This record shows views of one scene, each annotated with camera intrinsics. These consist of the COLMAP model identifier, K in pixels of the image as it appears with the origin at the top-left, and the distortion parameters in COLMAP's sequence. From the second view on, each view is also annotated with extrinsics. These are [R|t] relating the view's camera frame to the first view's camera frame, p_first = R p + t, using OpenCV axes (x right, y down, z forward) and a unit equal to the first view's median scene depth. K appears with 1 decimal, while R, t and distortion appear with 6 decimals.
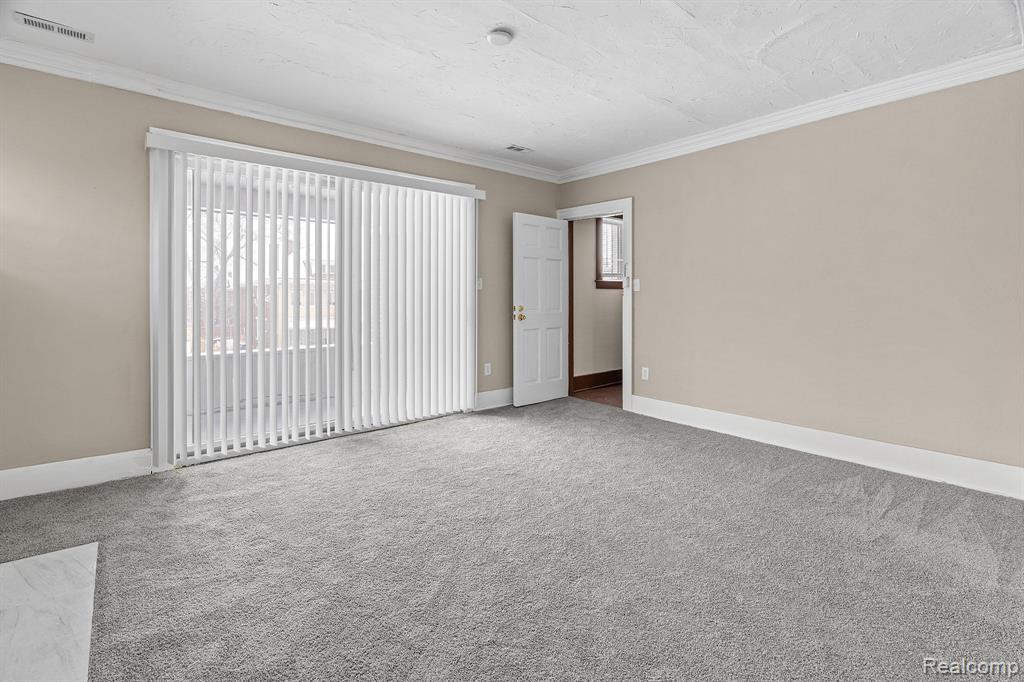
lens RADIAL K [[477.0, 0, 508.4], [0, 477.0, 299.7], [0, 0, 1]] dist [-0.001949, -0.000118]
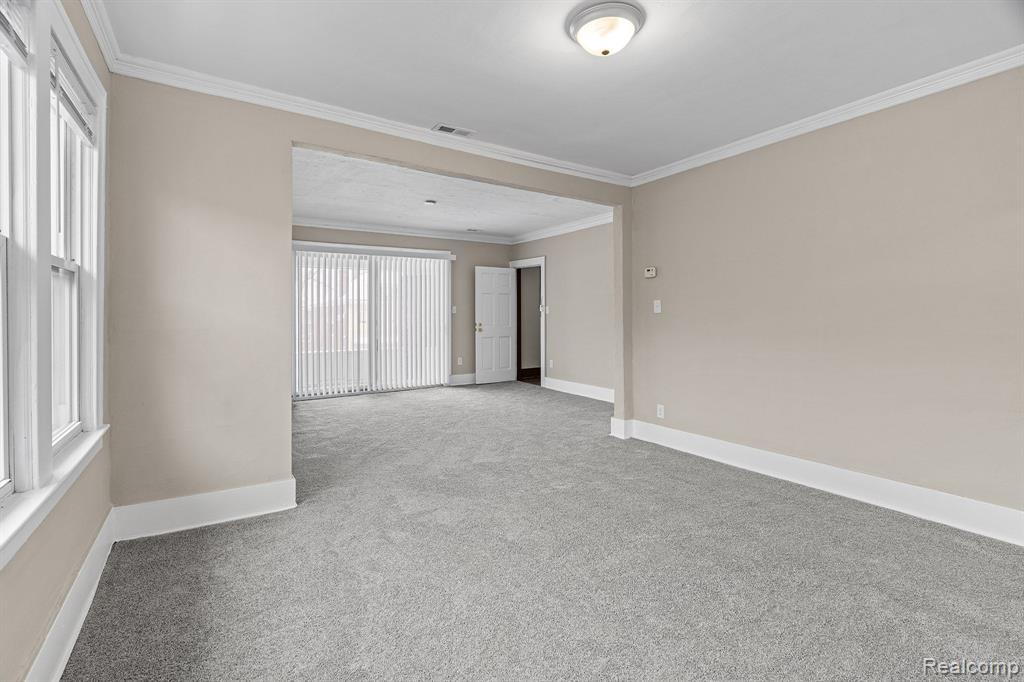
lens RADIAL K [[463.6, 0, 510.9], [0, 463.6, 312.6], [0, 0, 1]] dist [-0.017419, 0.000005]
pose [[0.993521, -0.006653, -0.113455, 0.323498], [0.005498, 0.999930, -0.010491, -0.005563], [0.113516, 0.009799, 0.993488, -0.595805]]
